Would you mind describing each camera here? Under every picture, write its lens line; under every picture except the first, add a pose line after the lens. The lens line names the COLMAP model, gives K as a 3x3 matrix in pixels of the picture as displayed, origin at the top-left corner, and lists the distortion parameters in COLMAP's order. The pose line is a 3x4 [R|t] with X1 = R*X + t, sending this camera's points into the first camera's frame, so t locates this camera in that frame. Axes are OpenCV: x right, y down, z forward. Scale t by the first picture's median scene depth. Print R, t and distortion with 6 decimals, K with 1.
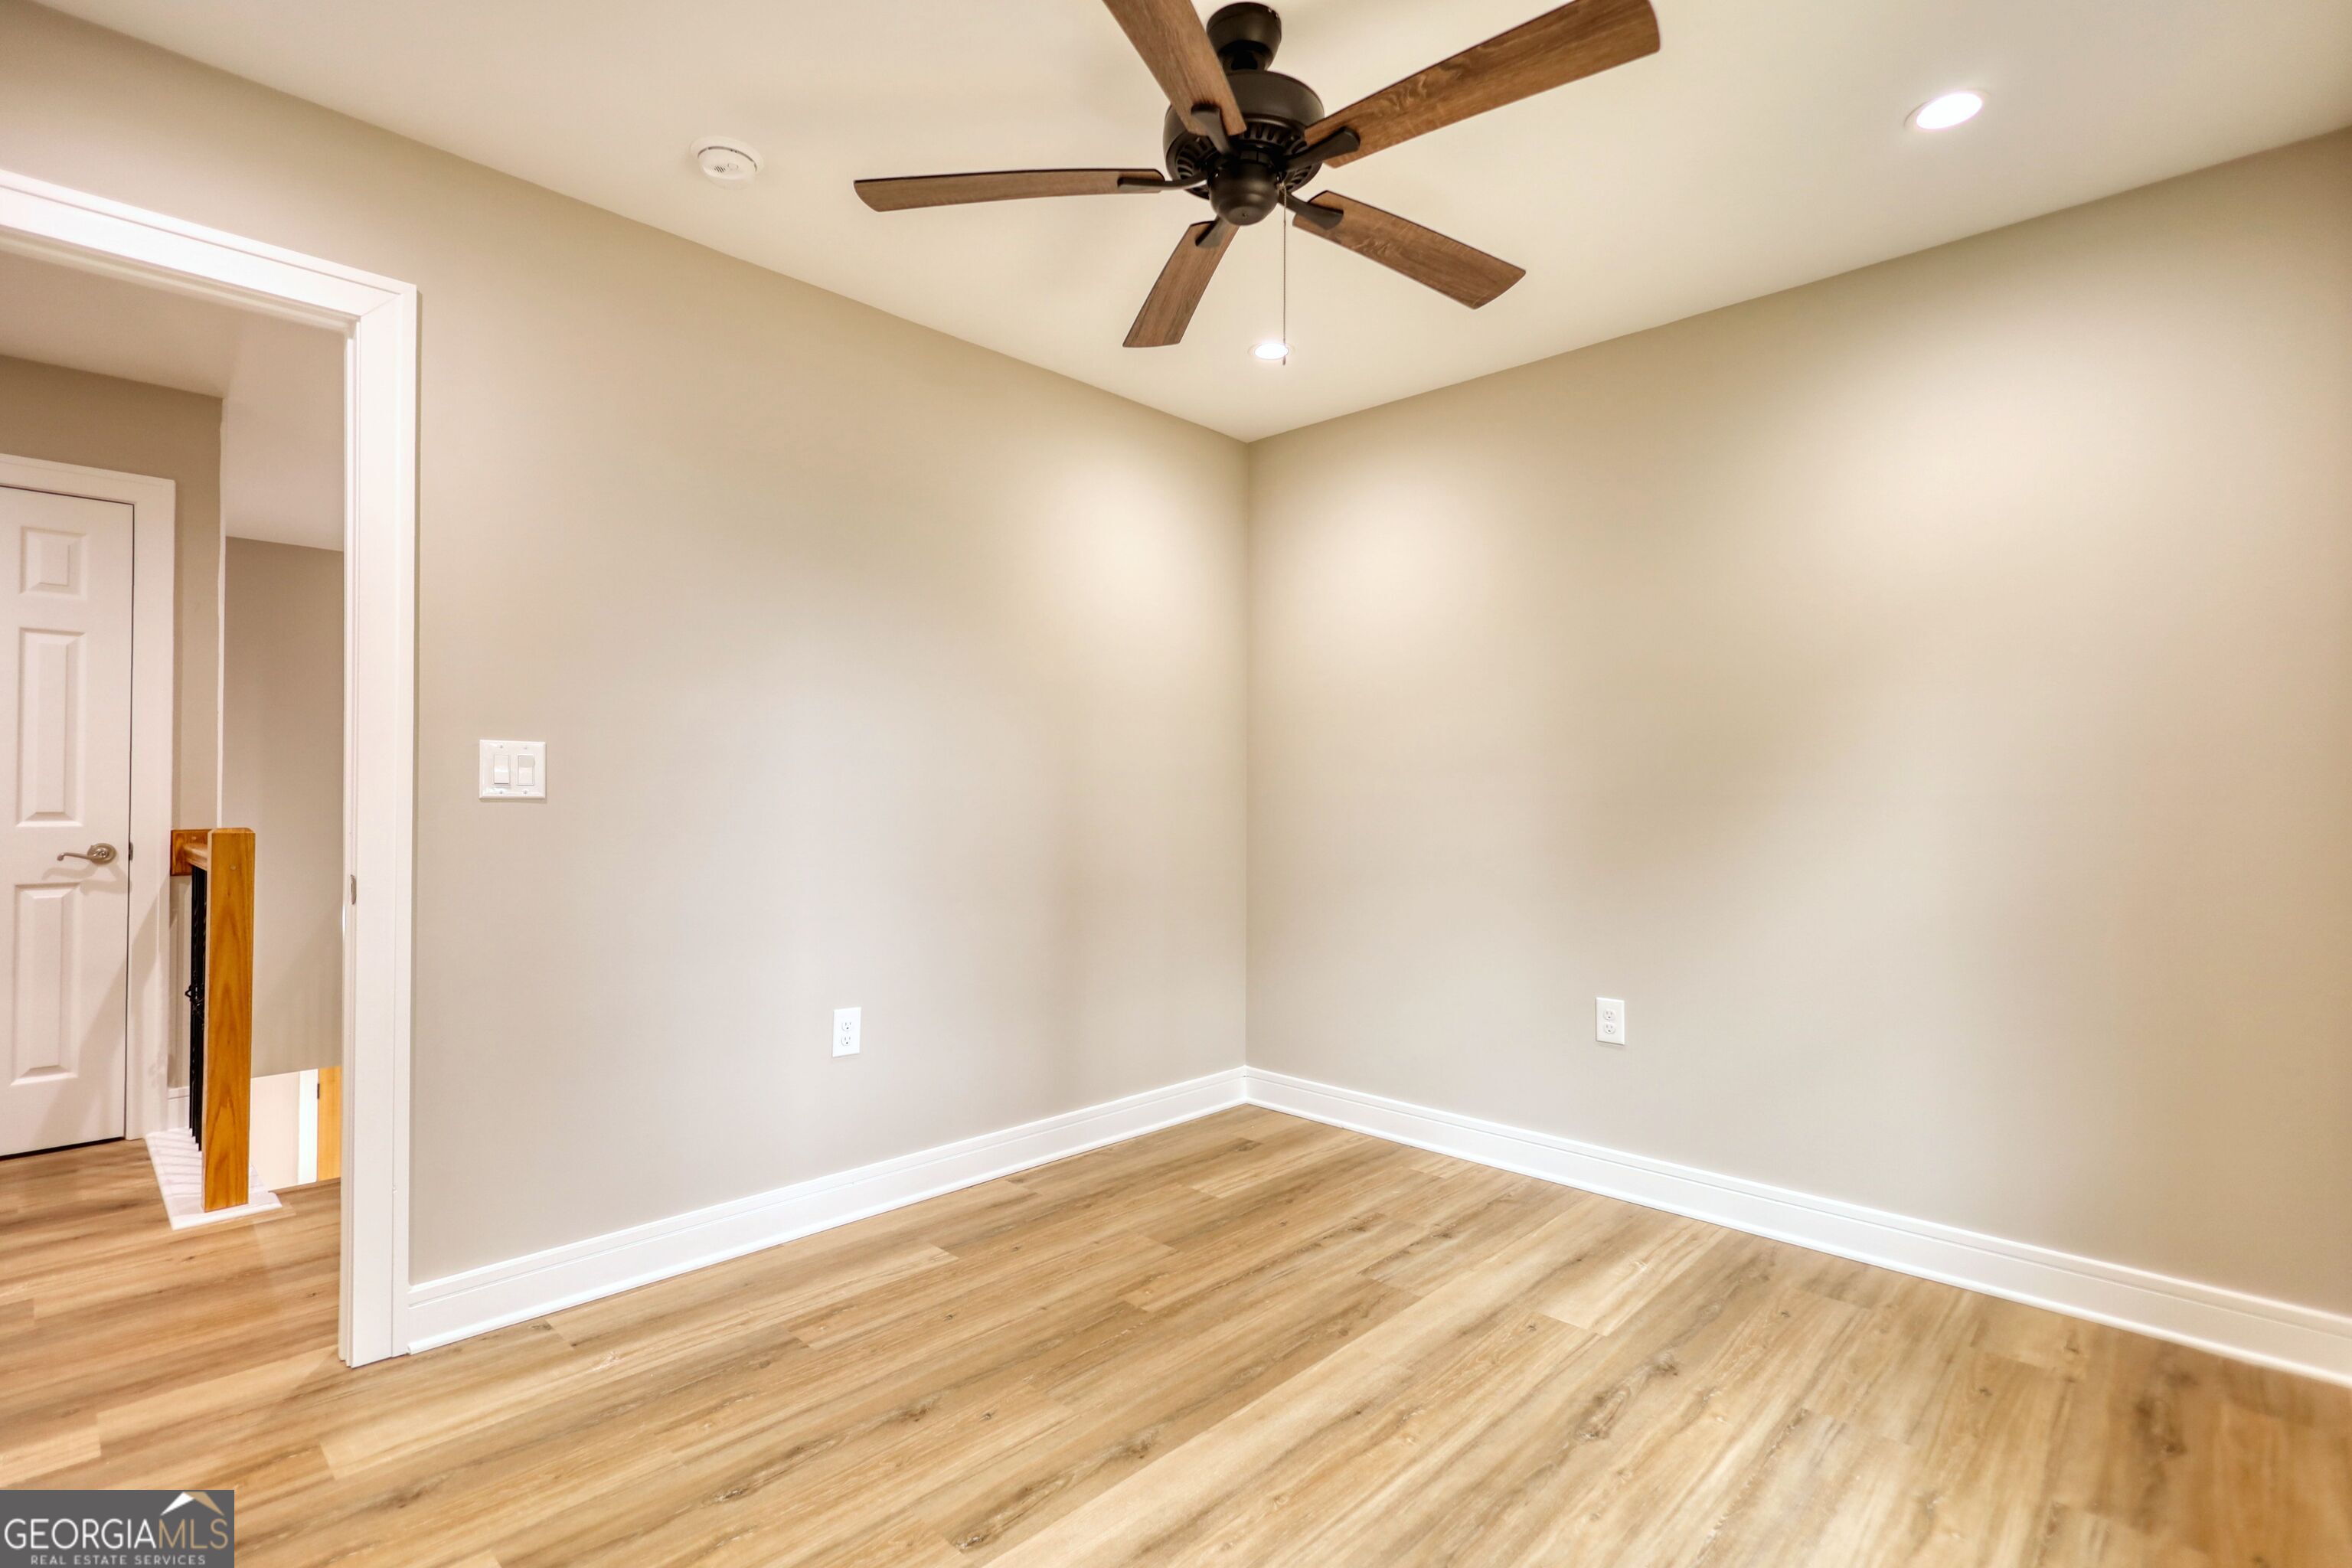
lens RADIAL K [[1091.1, 0, 1165.9], [0, 1091.1, 785.2], [0, 0, 1]] dist [-0.000173, -0.000498]
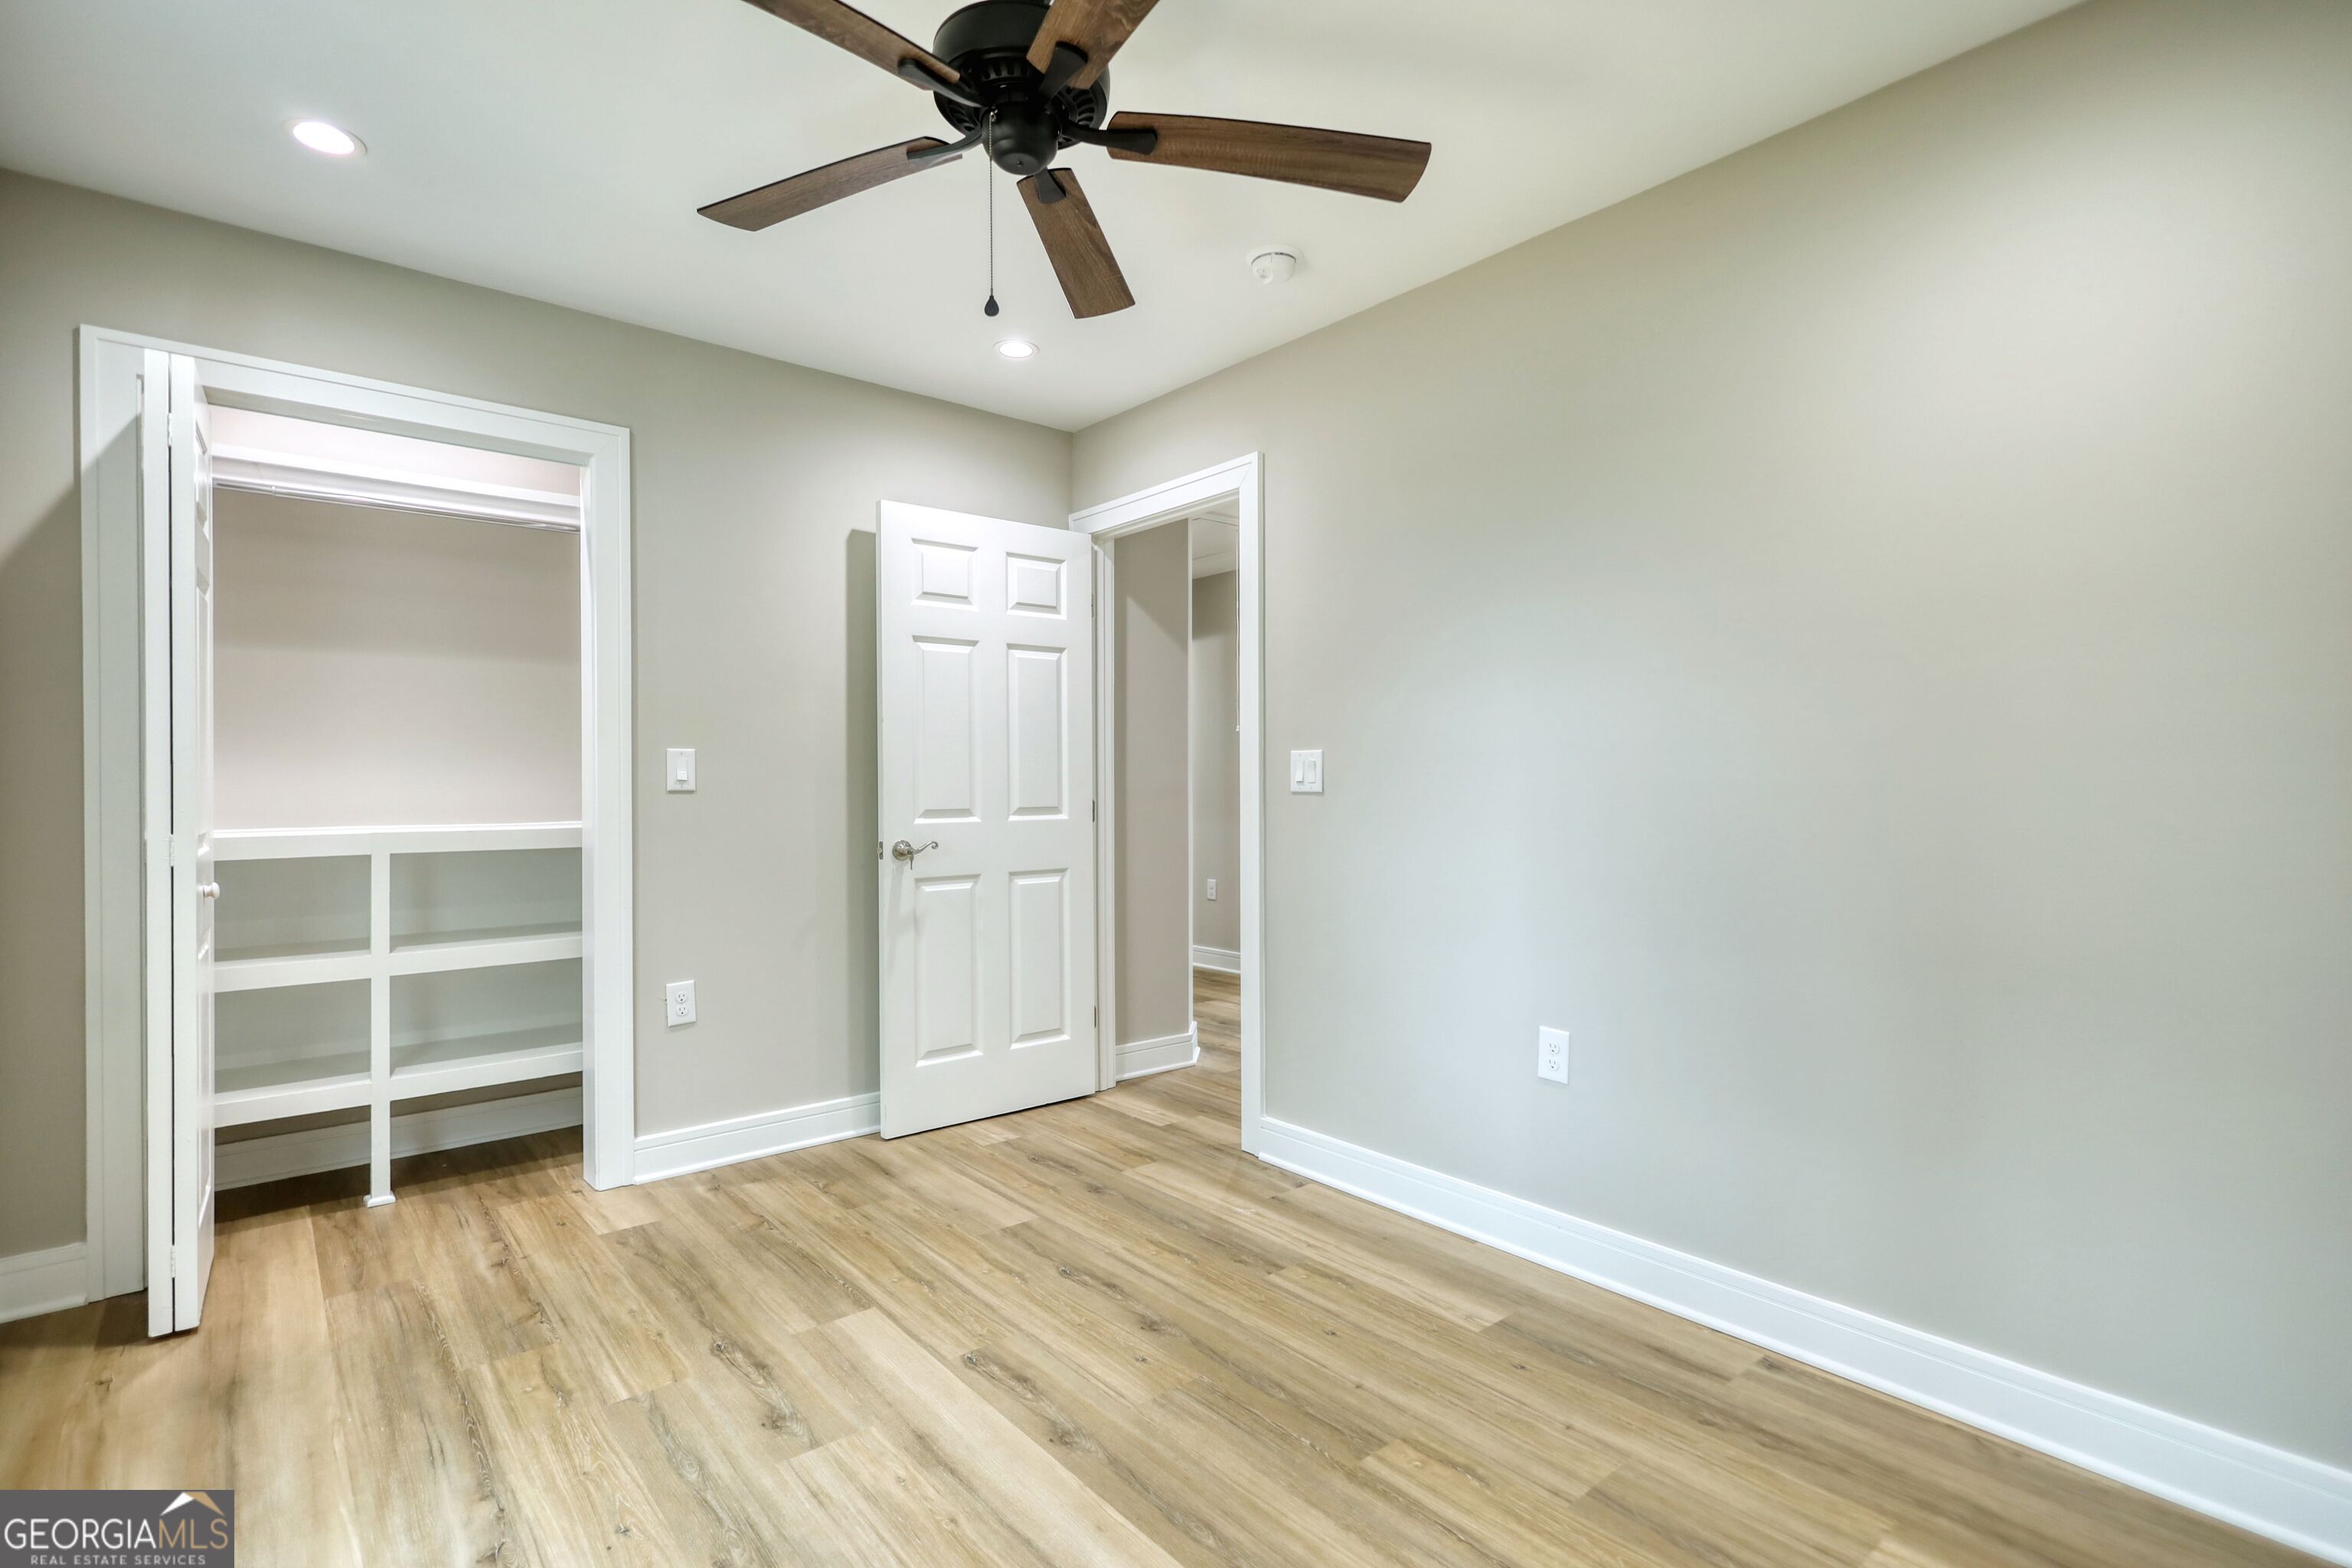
lens RADIAL K [[1091.1, 0, 1165.9], [0, 1091.1, 785.2], [0, 0, 1]] dist [-0.000173, -0.000498]
pose [[-0.098341, -0.004599, -0.995142, 0.791868], [0.011326, 0.999919, -0.005741, 0.009209], [0.995088, -0.011835, -0.098281, 0.977495]]
